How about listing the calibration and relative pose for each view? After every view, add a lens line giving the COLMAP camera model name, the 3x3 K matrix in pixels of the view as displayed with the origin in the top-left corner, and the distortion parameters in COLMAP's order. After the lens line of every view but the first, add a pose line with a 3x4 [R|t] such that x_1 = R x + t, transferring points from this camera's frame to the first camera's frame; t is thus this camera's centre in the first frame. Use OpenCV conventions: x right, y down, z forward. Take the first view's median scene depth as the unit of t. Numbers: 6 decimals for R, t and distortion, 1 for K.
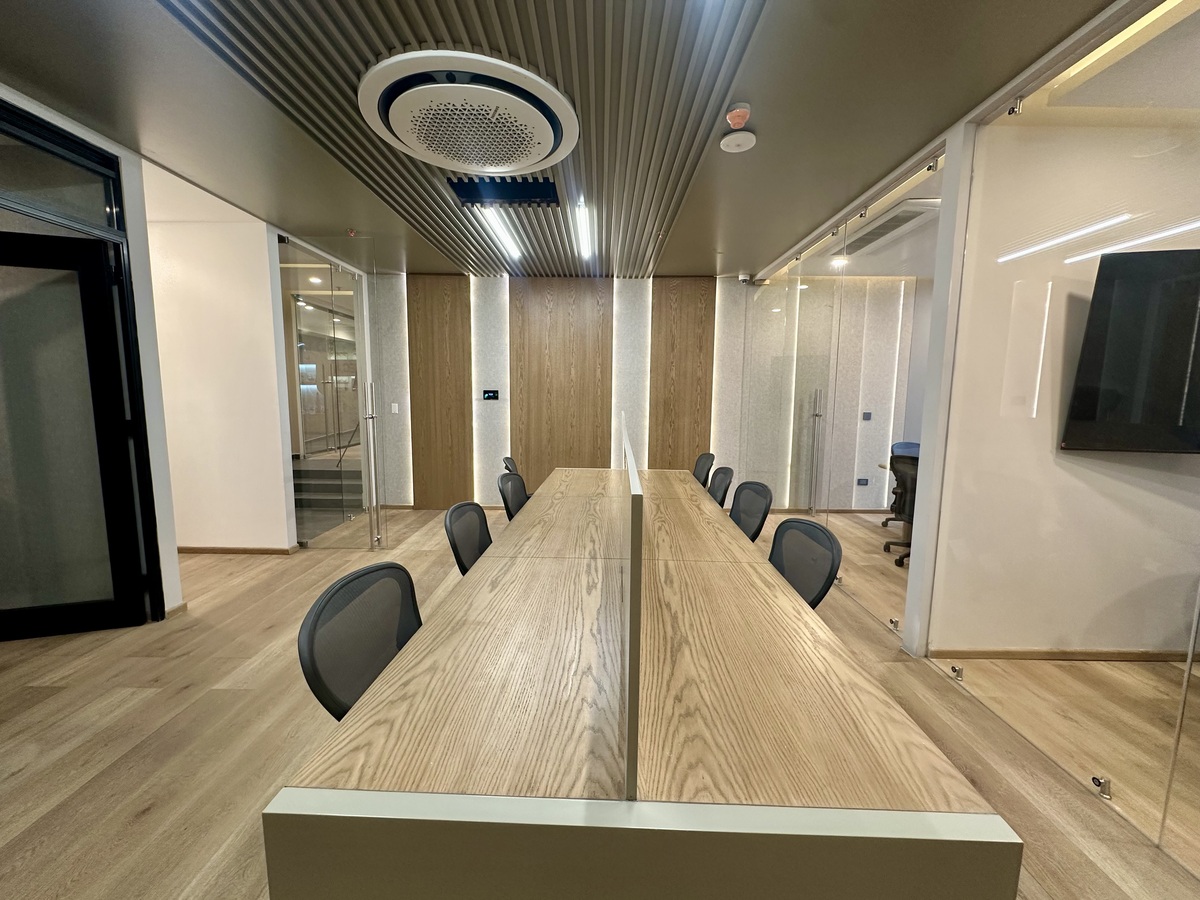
lens RADIAL K [[474.4, 0, 594.2], [0, 474.4, 447.8], [0, 0, 1]] dist [0.000077, -0.000442]
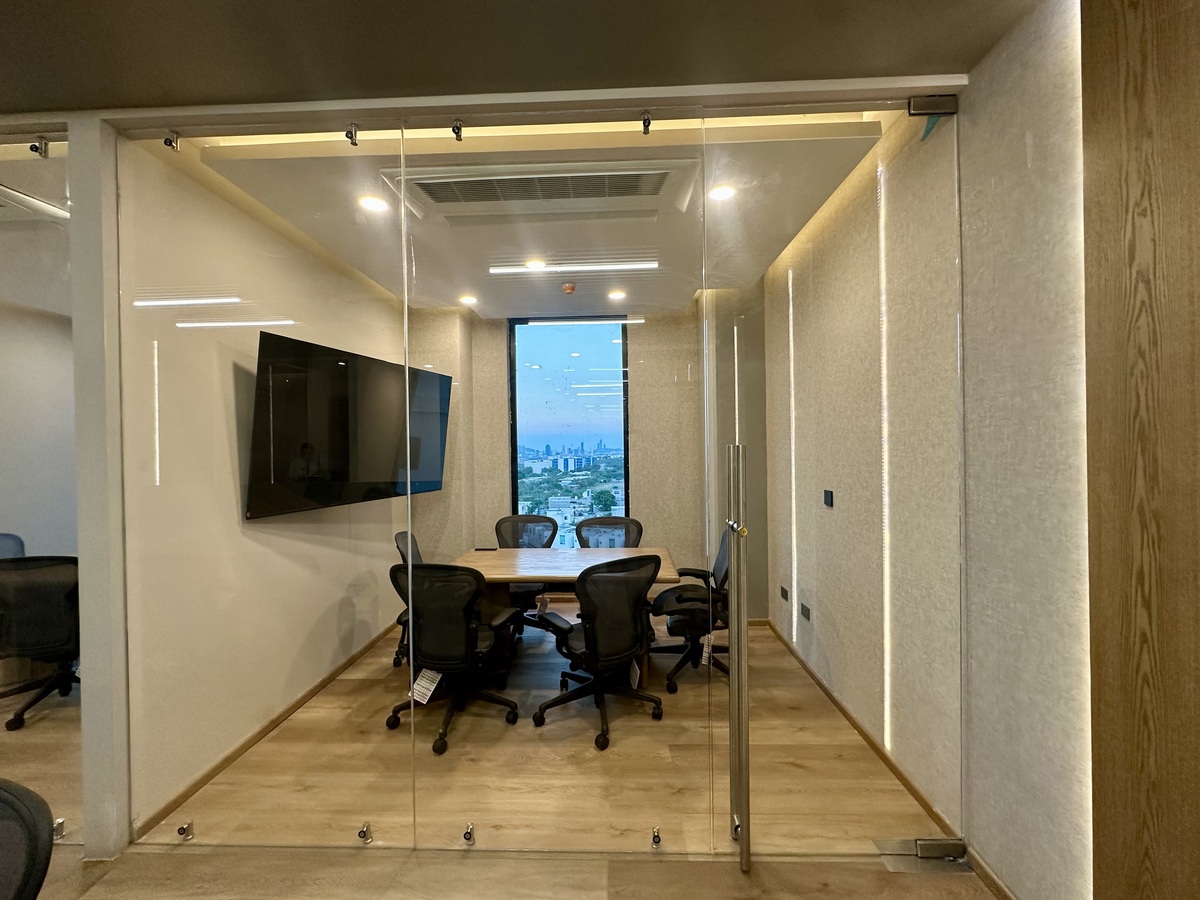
lens RADIAL K [[474.4, 0, 594.2], [0, 474.4, 447.8], [0, 0, 1]] dist [0.000077, -0.000442]
pose [[0.017106, -0.013583, 0.999761, 0.022300], [0.128455, 0.991651, 0.011275, -0.062625], [-0.991568, 0.128231, 0.018708, 0.255397]]
